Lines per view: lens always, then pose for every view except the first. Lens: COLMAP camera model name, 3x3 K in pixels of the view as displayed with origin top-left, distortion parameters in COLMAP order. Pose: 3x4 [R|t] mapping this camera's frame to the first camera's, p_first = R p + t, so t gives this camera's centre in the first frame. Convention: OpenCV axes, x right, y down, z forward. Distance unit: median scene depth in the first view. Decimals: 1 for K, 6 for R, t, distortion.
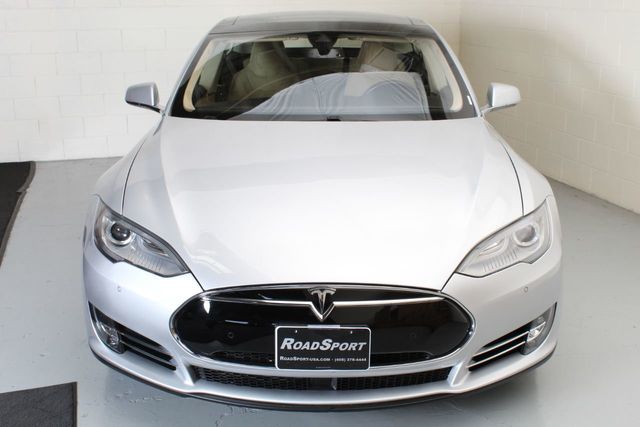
lens RADIAL K [[779.8, 0, 320.0], [0, 779.8, 213.5], [0, 0, 1]] dist [-0.063827, 0.055814]
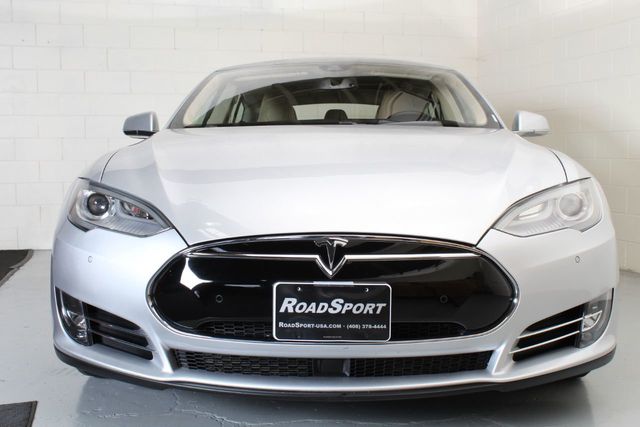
lens RADIAL K [[779.8, 0, 320.0], [0, 779.8, 213.5], [0, 0, 1]] dist [-0.063827, 0.055814]
pose [[0.999819, 0.000082, -0.019051, 0.006313], [-0.003989, 0.978728, -0.205122, 0.234127], [0.018629, 0.205161, 0.978551, 0.185145]]
